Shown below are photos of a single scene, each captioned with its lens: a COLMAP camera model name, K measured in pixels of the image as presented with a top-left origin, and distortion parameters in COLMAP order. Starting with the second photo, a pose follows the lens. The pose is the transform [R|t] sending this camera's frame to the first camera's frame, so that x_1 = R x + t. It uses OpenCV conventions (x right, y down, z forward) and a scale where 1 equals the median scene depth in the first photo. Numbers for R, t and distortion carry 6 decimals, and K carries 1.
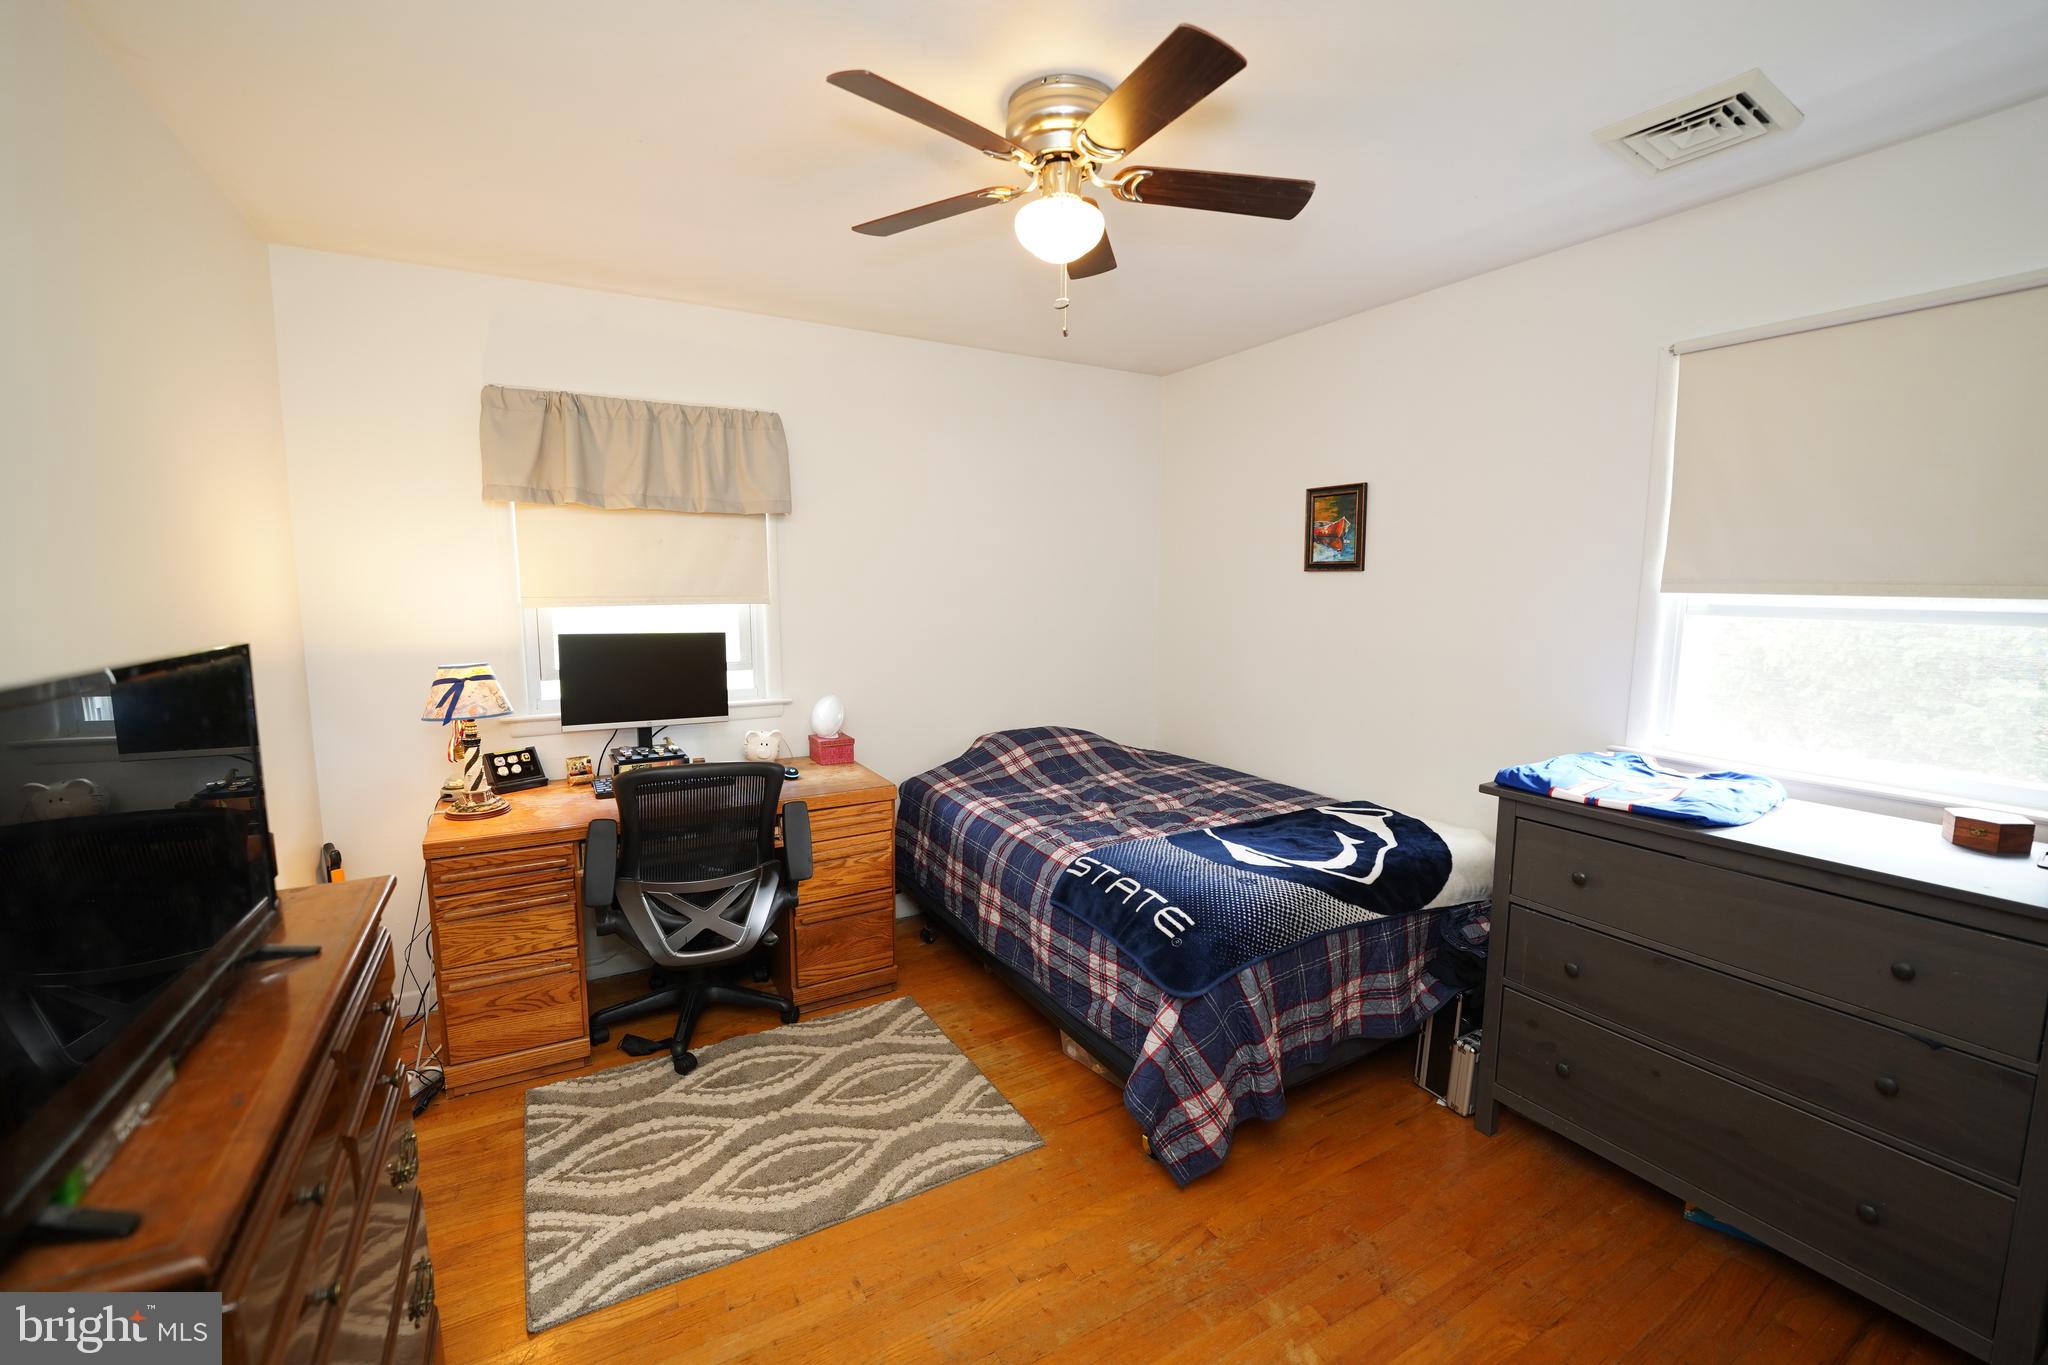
lens RADIAL K [[838.7, 0, 1019.8], [0, 838.7, 677.8], [0, 0, 1]] dist [-0.018505, -0.000168]
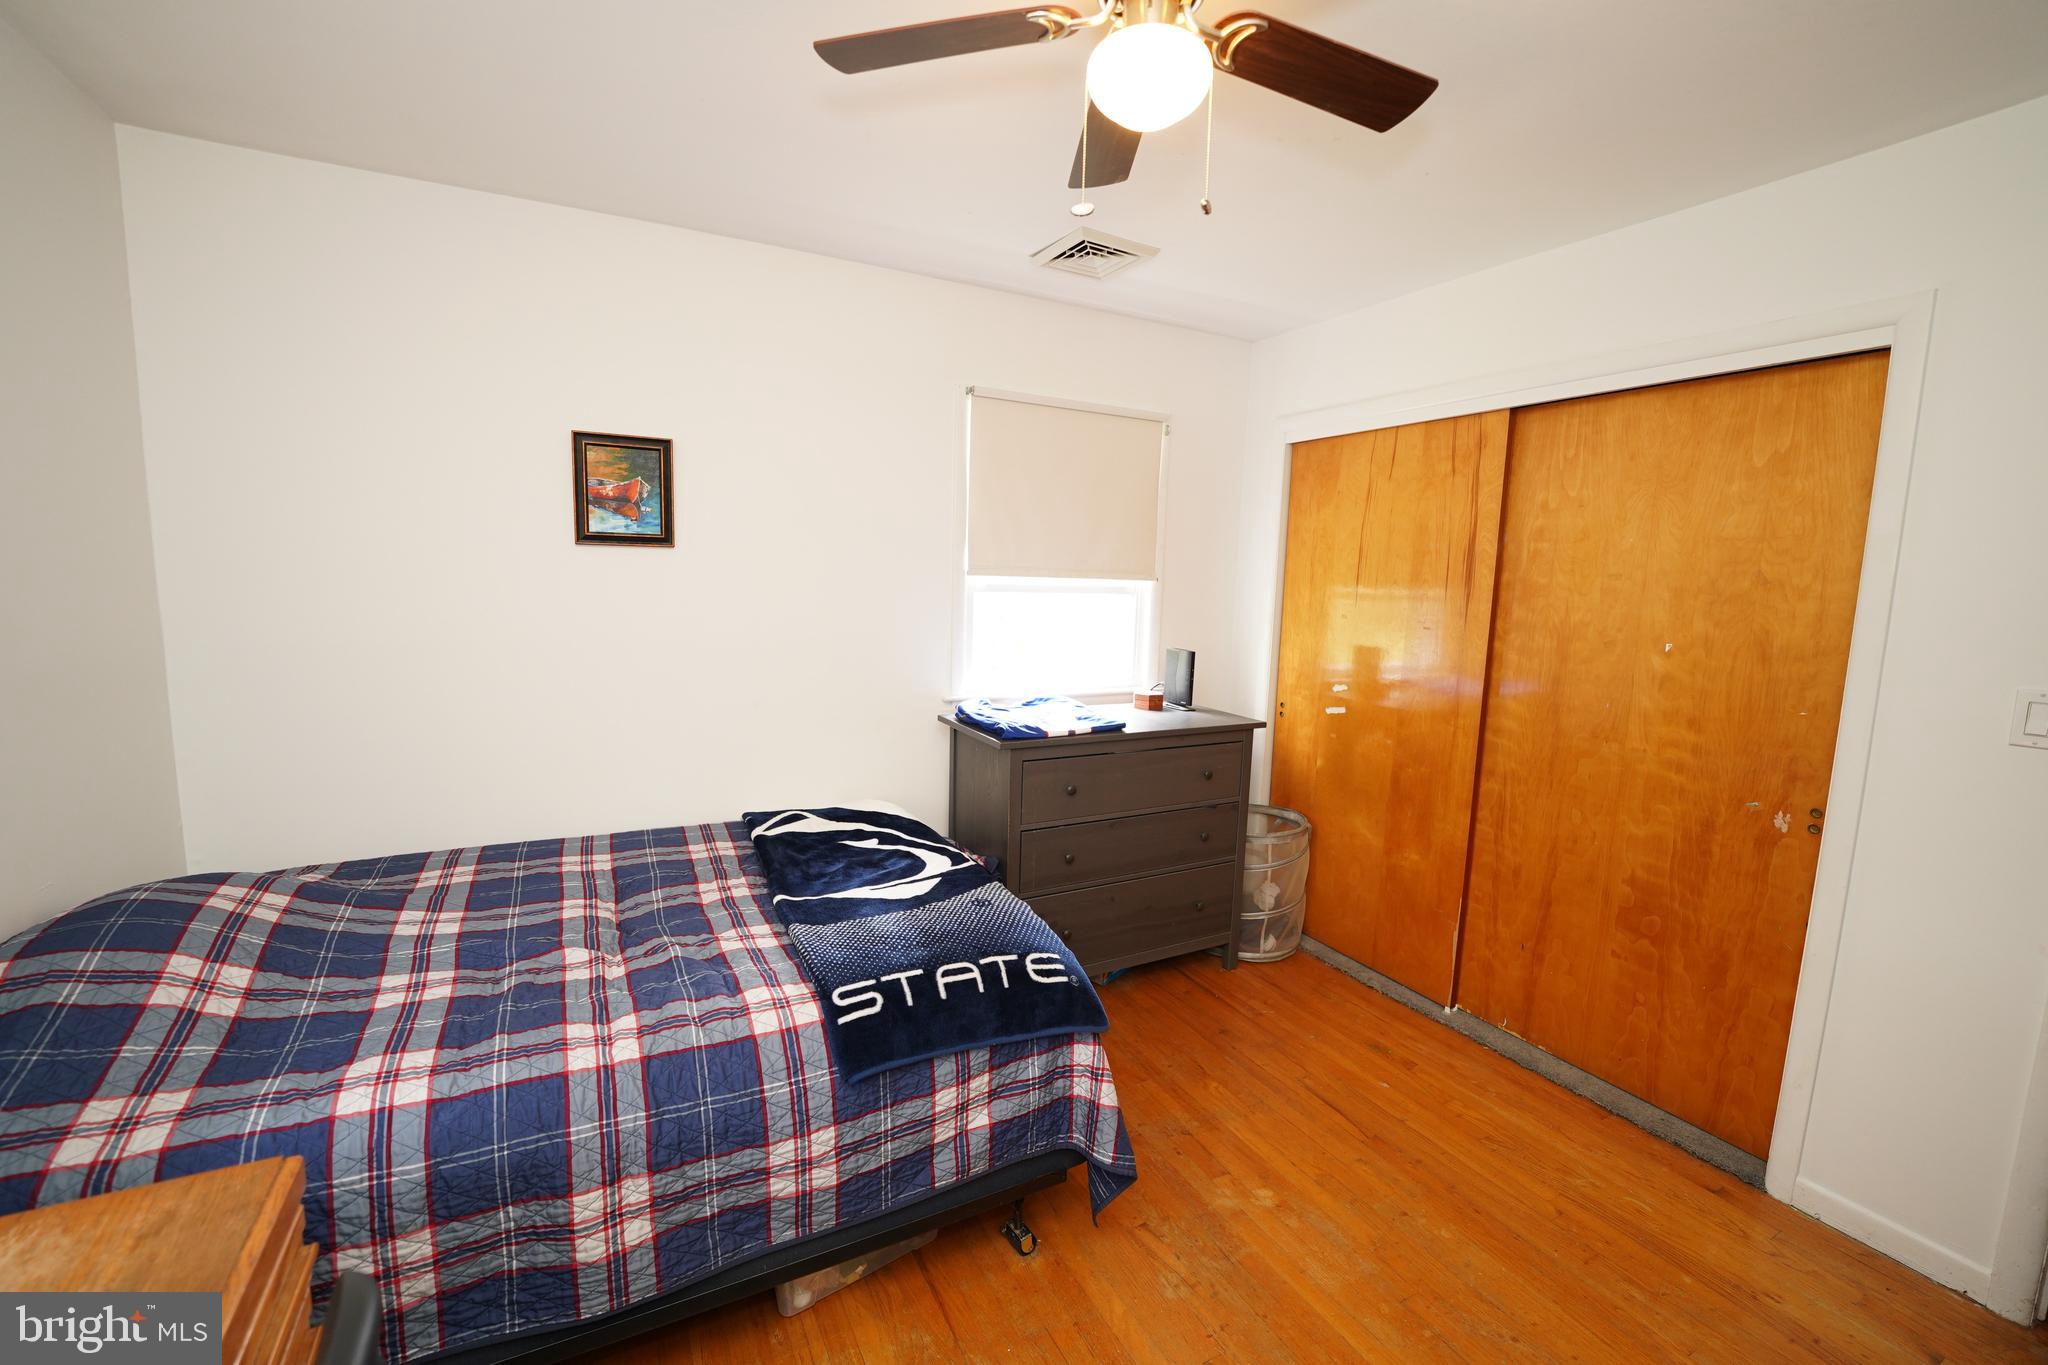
lens RADIAL K [[838.7, 0, 1017.5], [0, 838.7, 686.6], [0, 0, 1]] dist [-0.018505, -0.000168]
pose [[0.035191, -0.136213, 0.990054, -0.479591], [0.089299, 0.987134, 0.132637, -0.083077], [-0.995383, 0.083743, 0.046901, 0.740527]]
